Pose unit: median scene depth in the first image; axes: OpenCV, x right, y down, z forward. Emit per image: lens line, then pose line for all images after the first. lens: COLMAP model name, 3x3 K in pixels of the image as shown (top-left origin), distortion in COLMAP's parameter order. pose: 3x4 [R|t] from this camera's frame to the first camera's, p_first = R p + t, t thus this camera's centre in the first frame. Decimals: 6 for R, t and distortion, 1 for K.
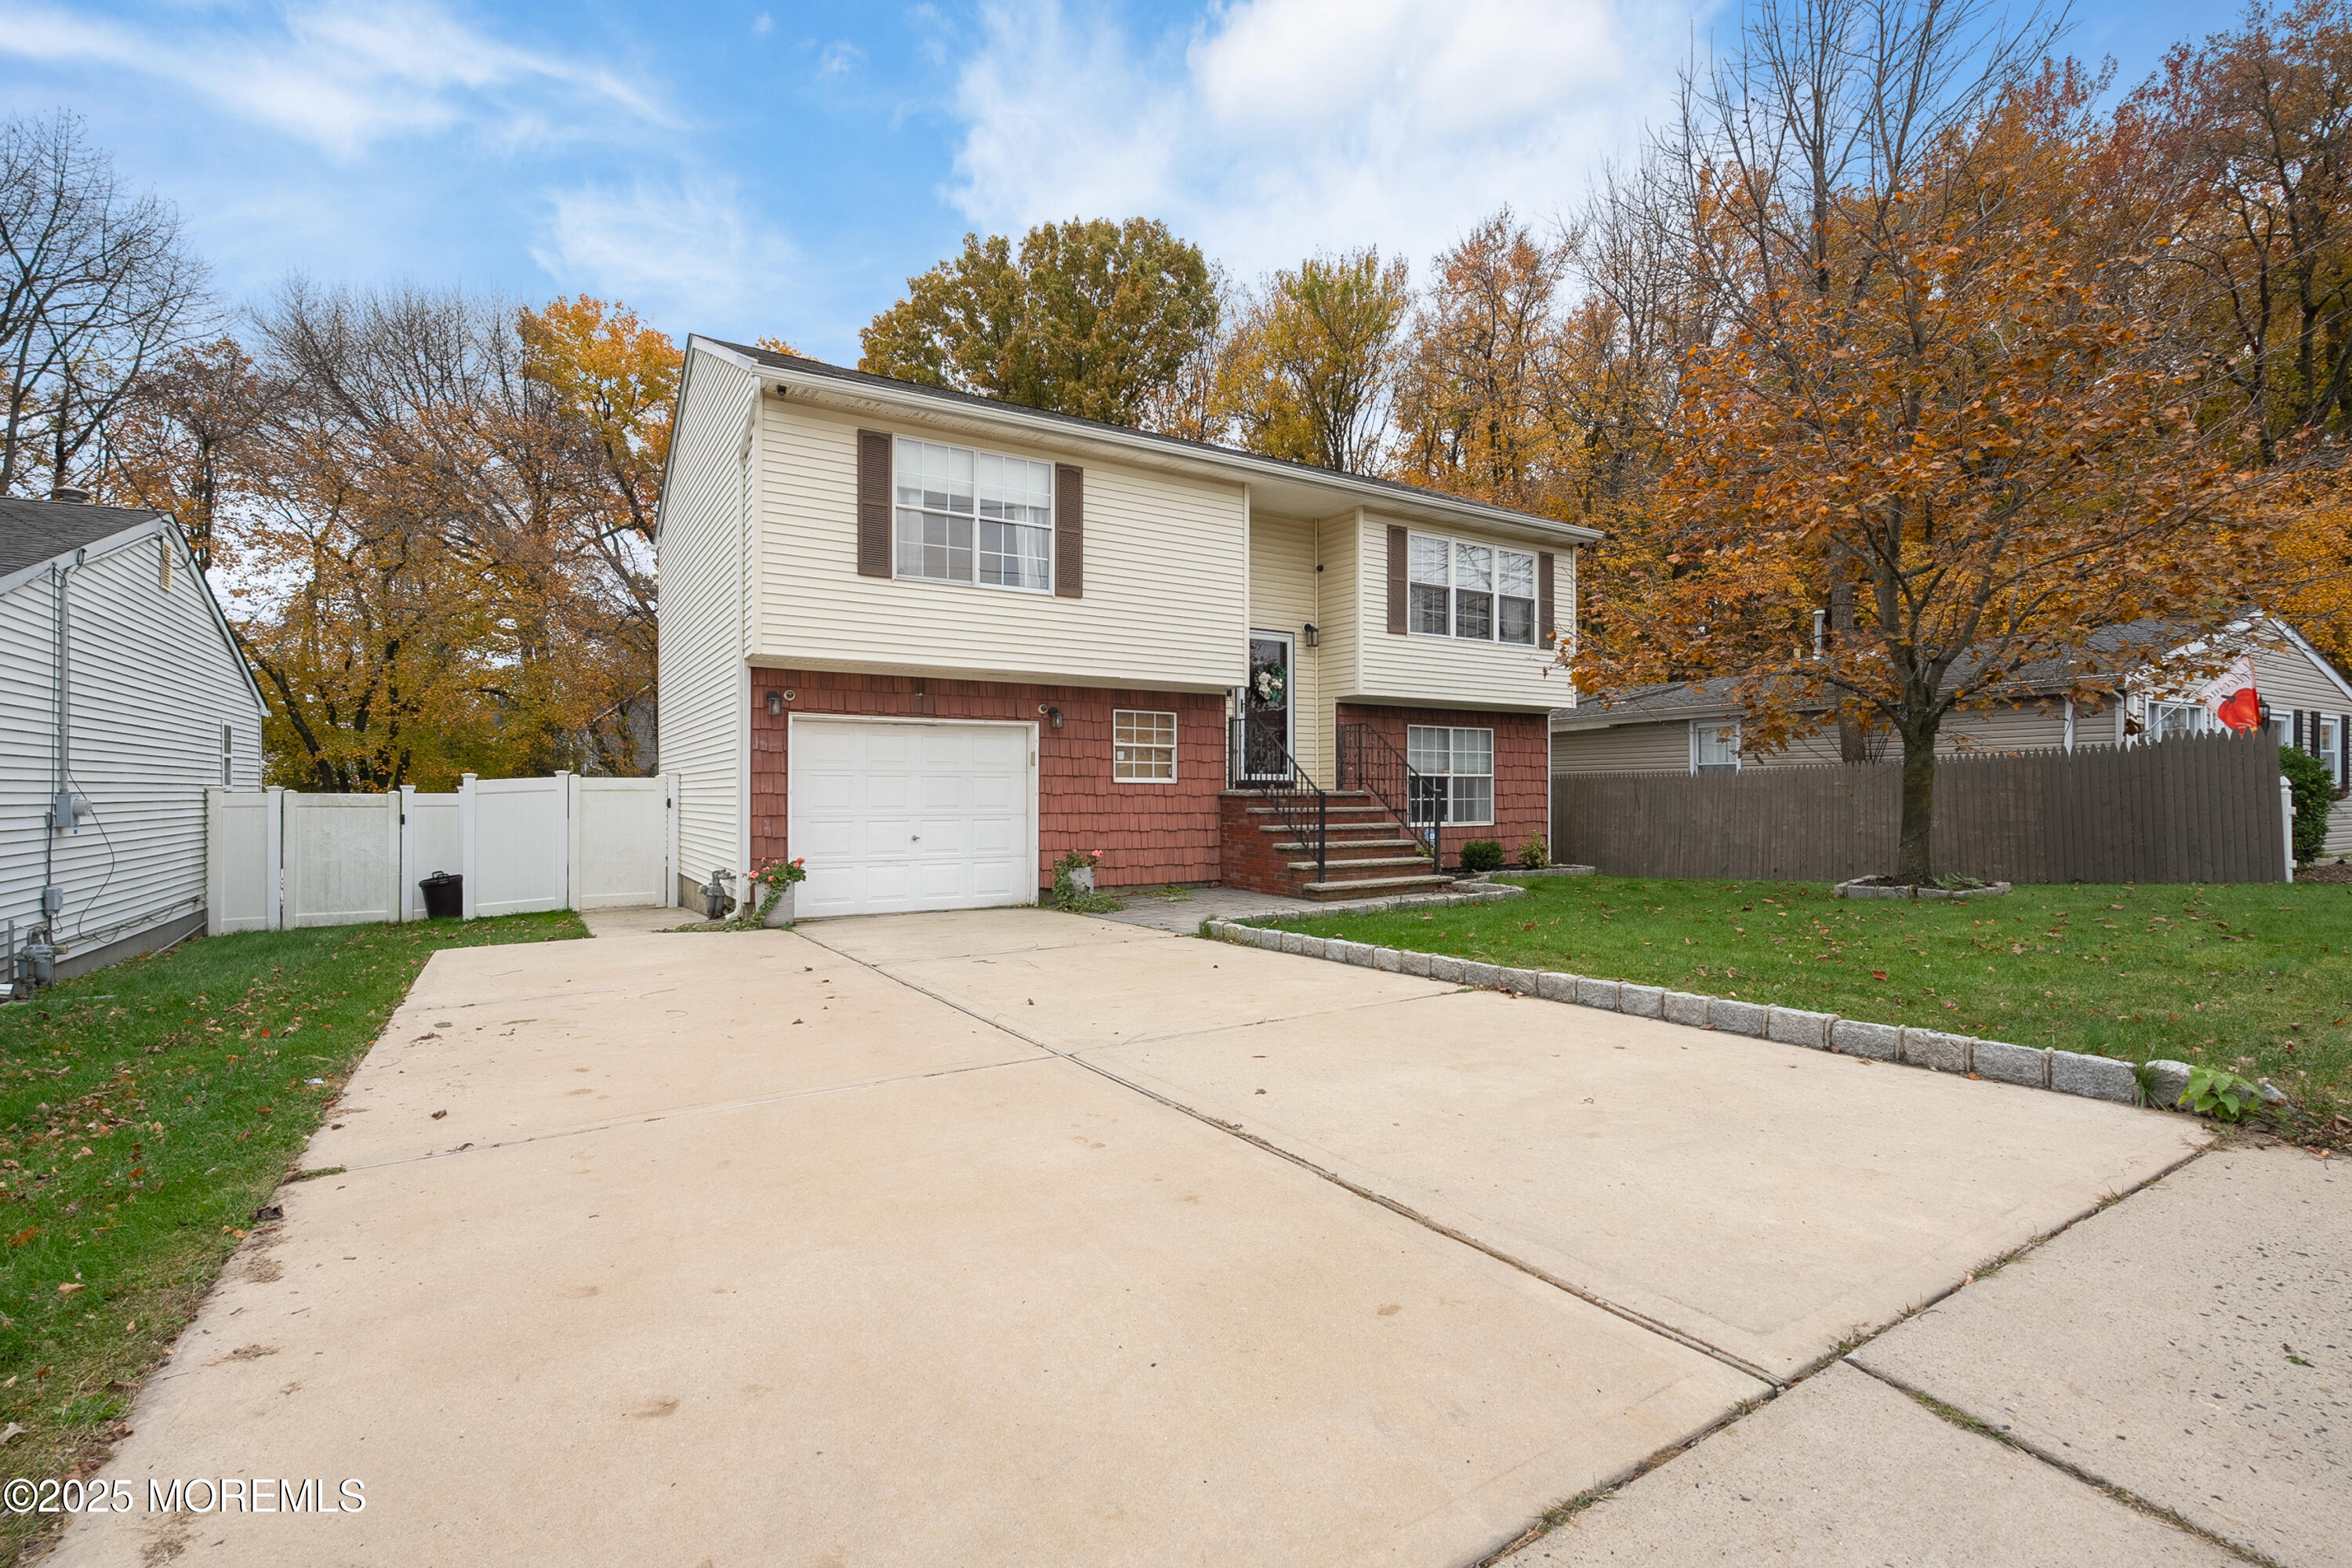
lens RADIAL K [[1054.4, 0, 1178.5], [0, 1054.4, 792.0], [0, 0, 1]] dist [-0.003905, 0.000870]
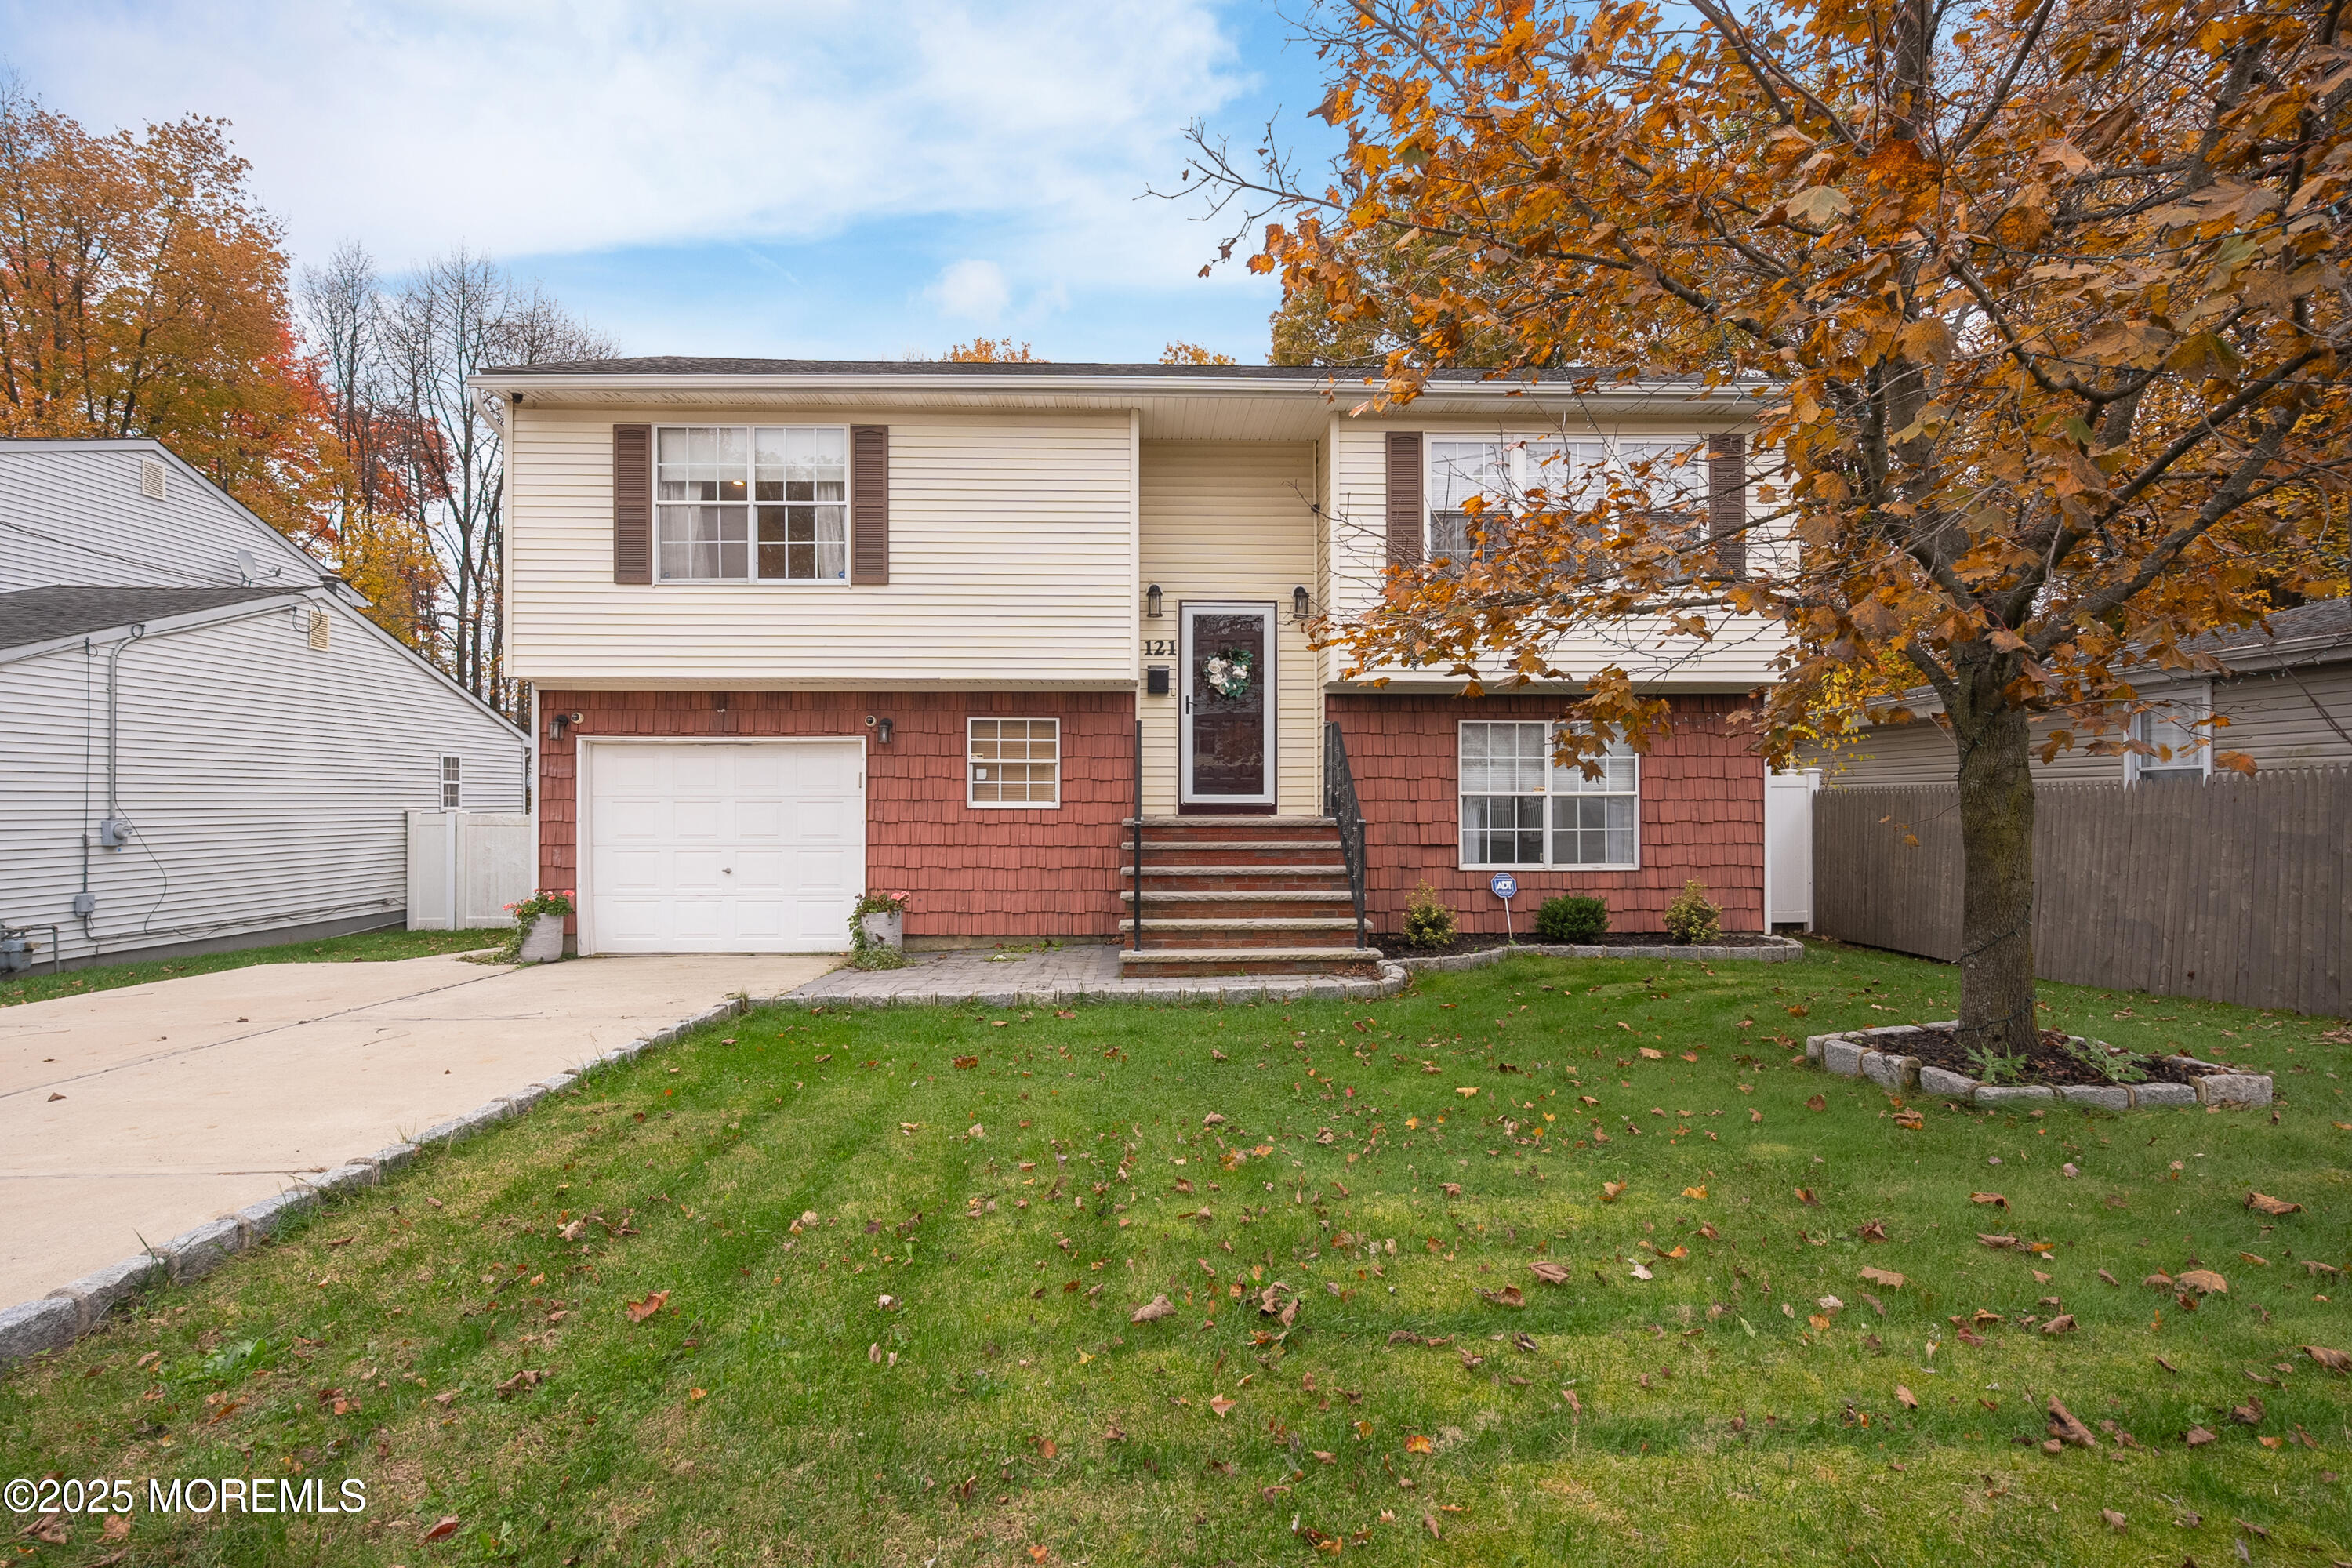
lens RADIAL K [[1110.4, 0, 1176.9], [0, 1110.4, 798.6], [0, 0, 1]] dist [0.001286, 0.000666]
pose [[0.862629, -0.002506, -0.505831, 0.526745], [0.000452, 0.999991, -0.004184, -0.012848], [0.505837, 0.003381, 0.862623, 0.359391]]
